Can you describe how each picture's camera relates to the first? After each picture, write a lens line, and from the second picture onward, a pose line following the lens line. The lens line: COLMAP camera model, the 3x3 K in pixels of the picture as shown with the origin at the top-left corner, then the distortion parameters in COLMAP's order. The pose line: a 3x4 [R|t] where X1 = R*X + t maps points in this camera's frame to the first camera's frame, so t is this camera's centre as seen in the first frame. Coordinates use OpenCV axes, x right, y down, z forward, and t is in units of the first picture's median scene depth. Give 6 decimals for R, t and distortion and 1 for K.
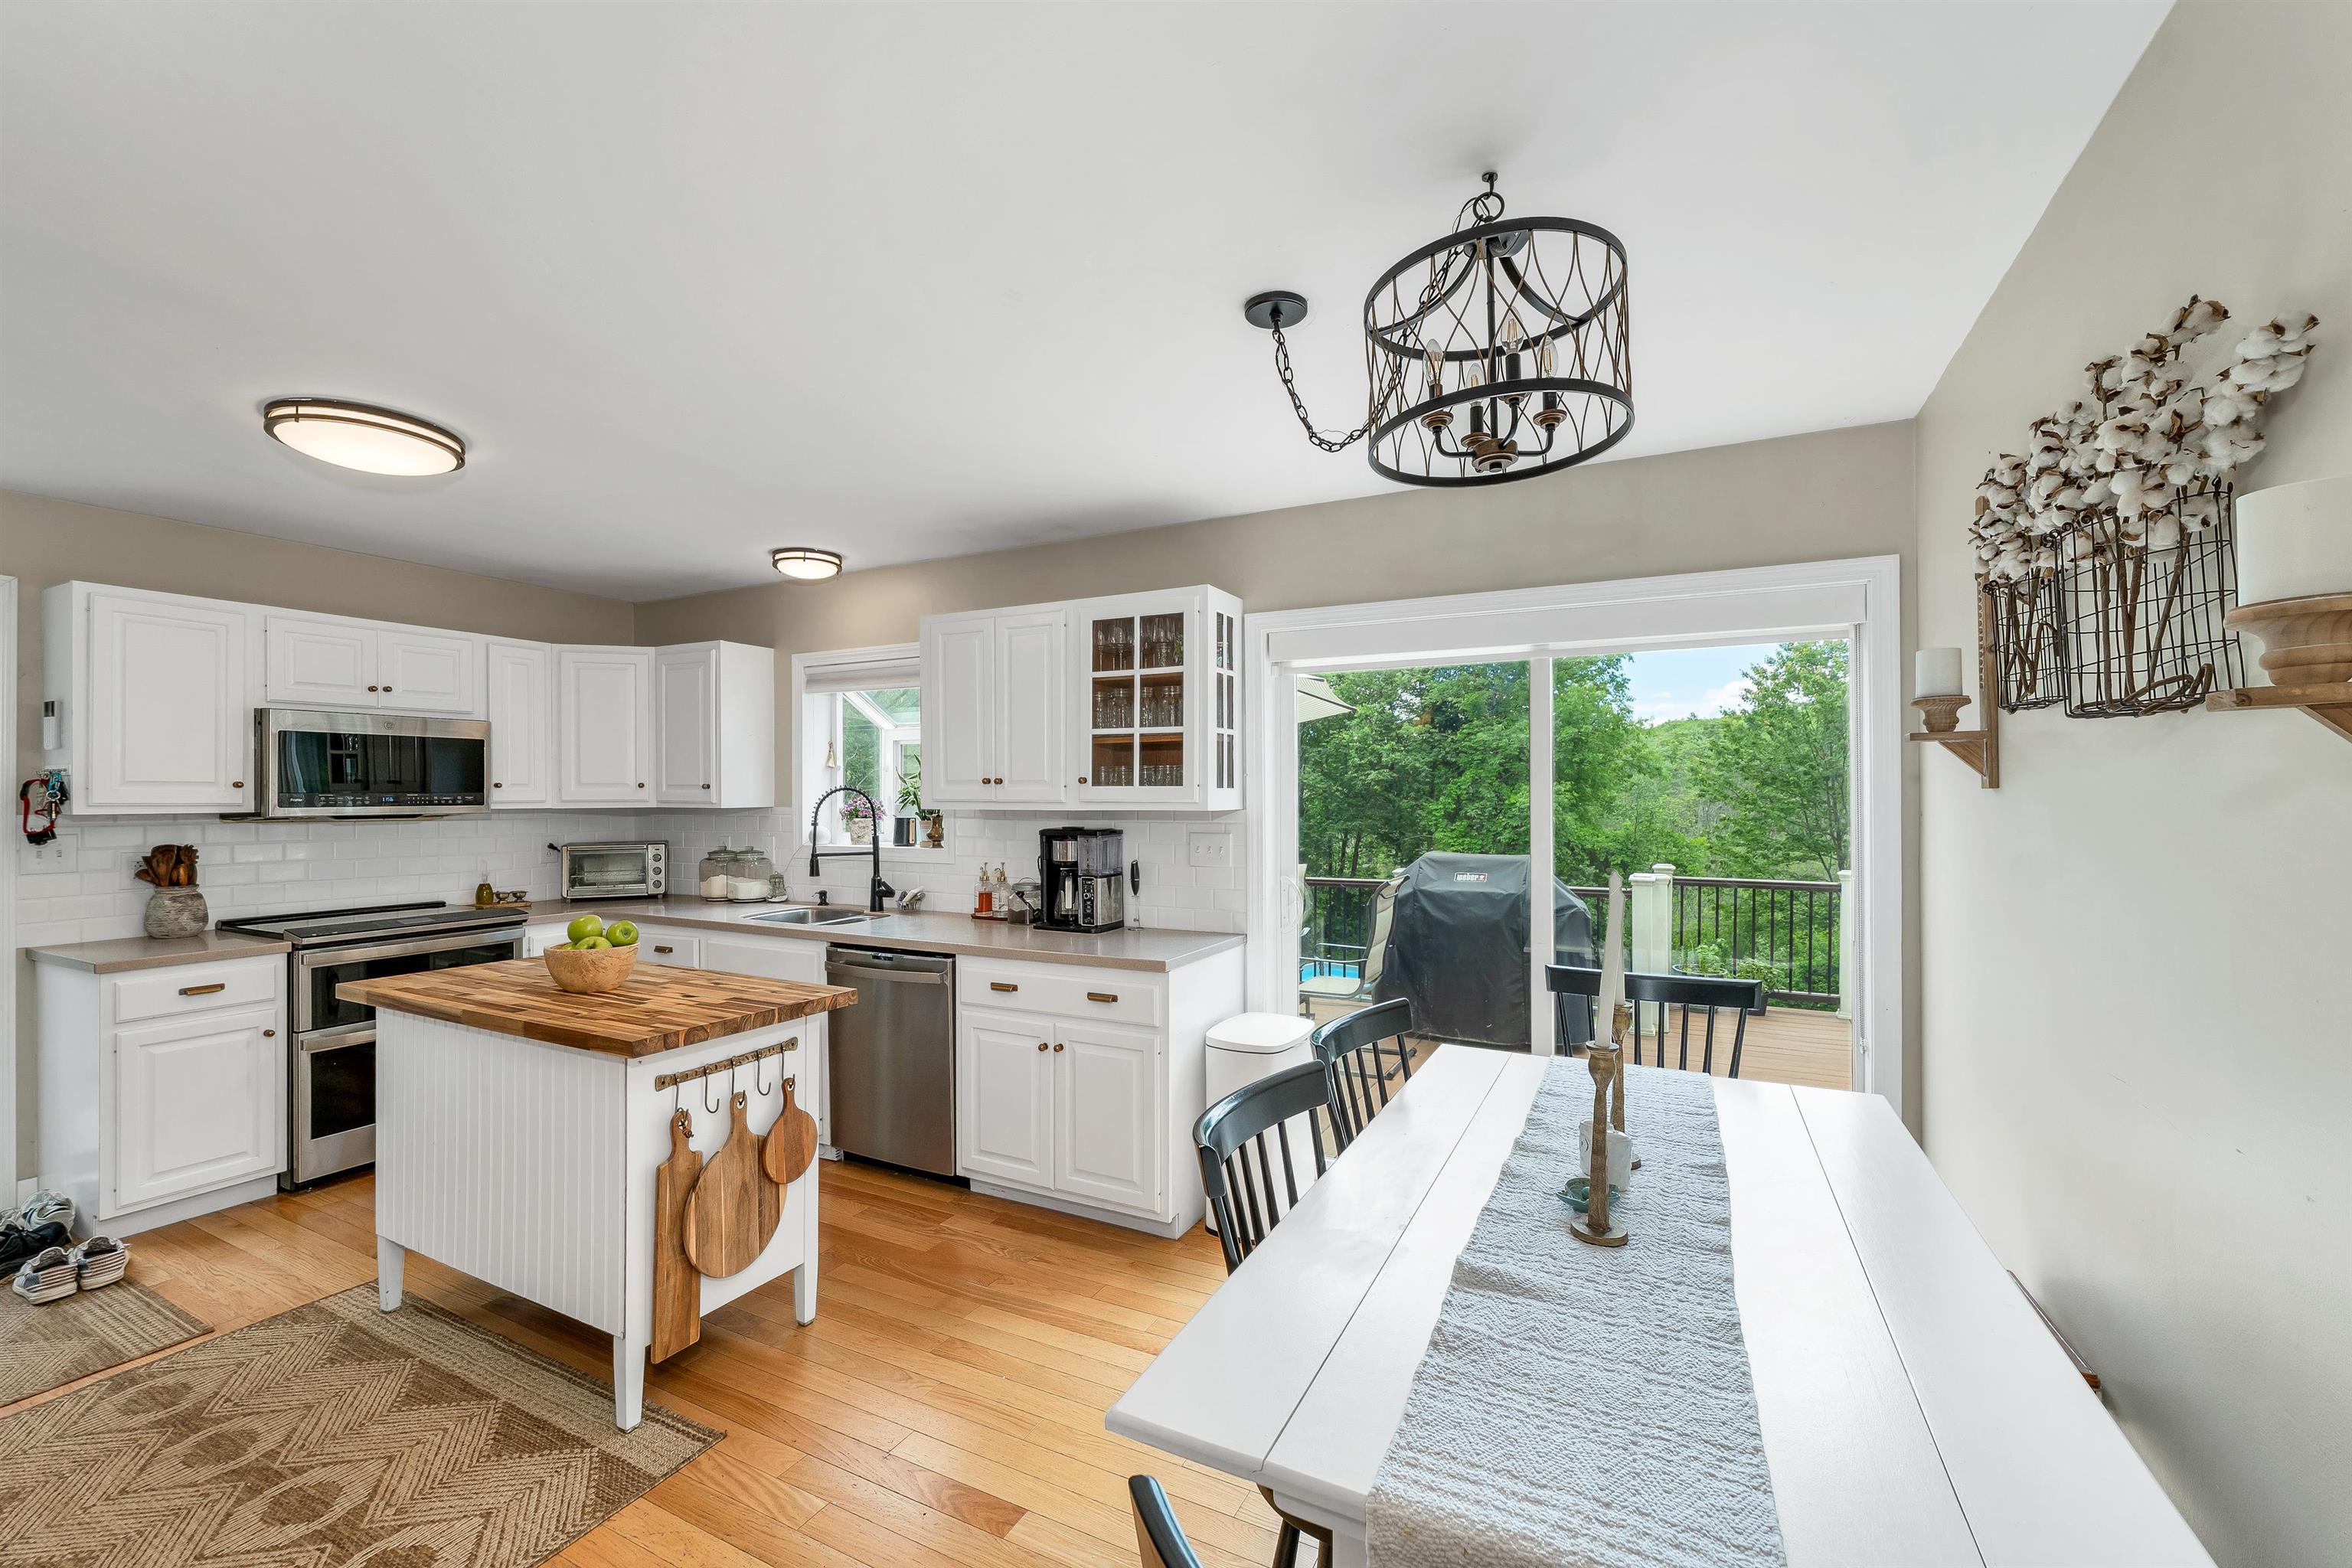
lens RADIAL K [[971.9, 0, 1151.1], [0, 971.9, 802.1], [0, 0, 1]] dist [0.031751, 0.000000]
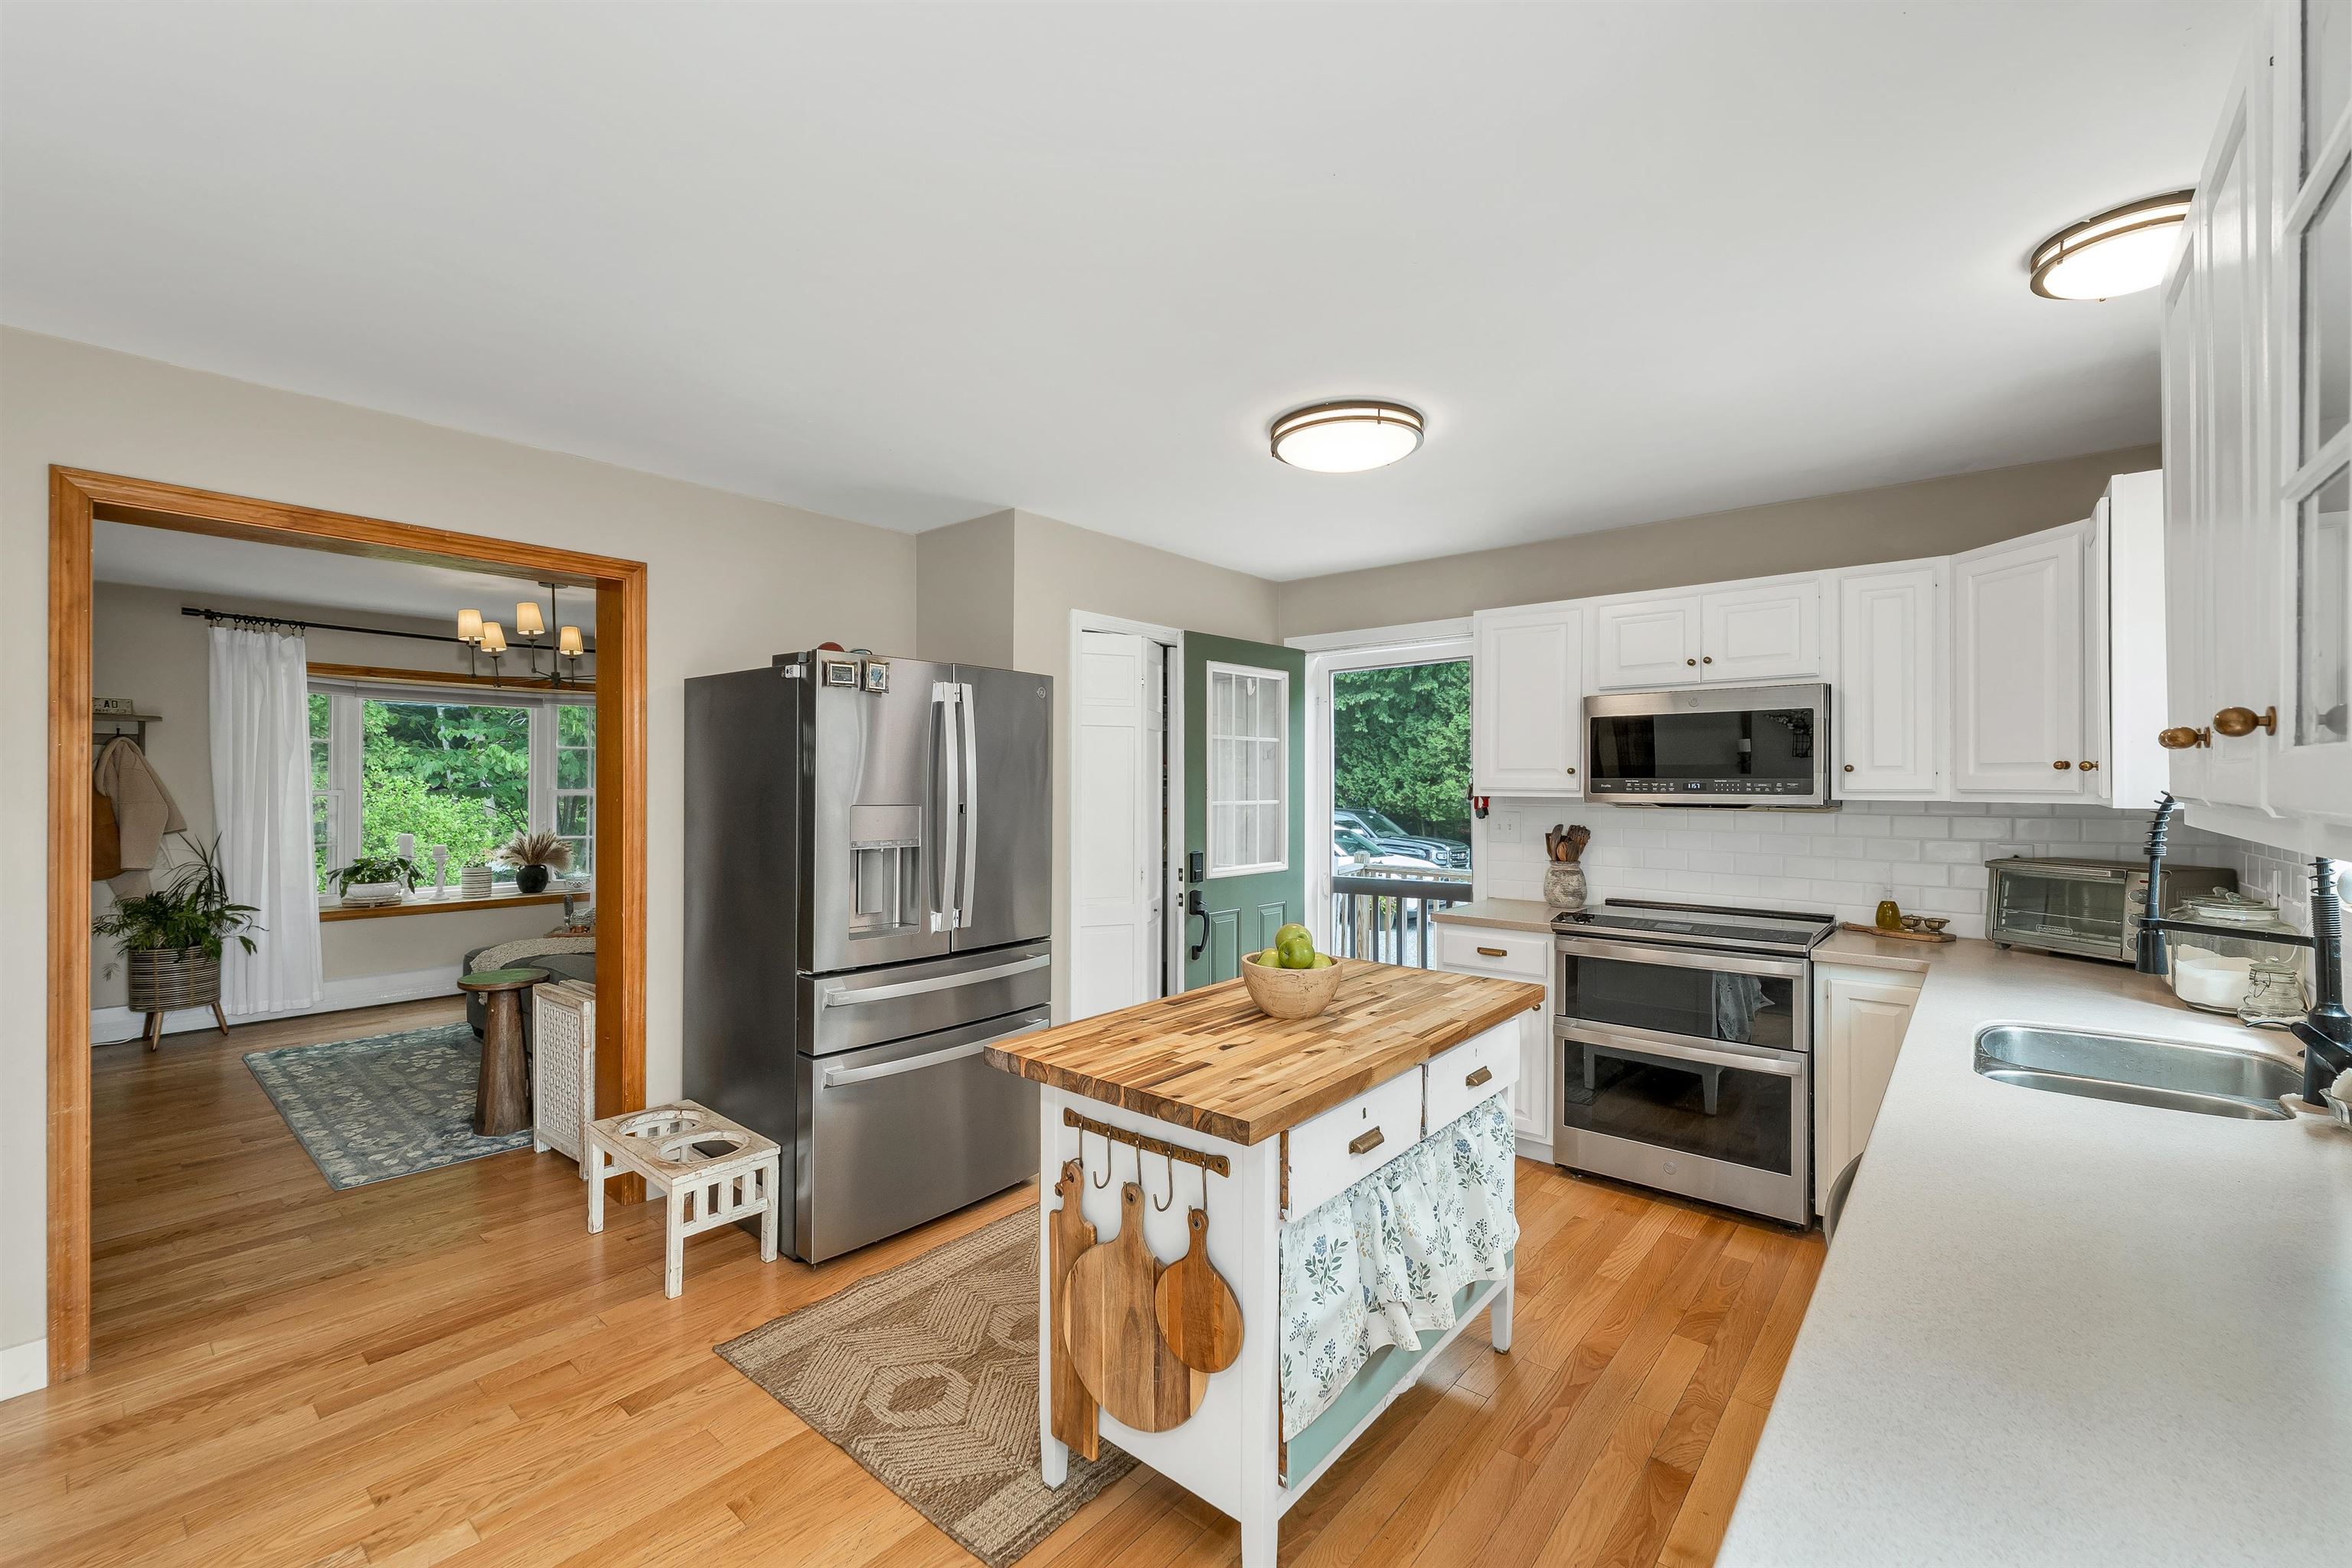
lens RADIAL K [[986.1, 0, 1176.0], [0, 986.1, 784.0], [0, 0, 1]] dist [0.001468, 0.000140]
pose [[-0.204325, 0.003716, -0.978896, 0.190326], [-0.009984, 0.999933, 0.005880, -0.005243], [0.978852, 0.010975, -0.204274, 0.758320]]
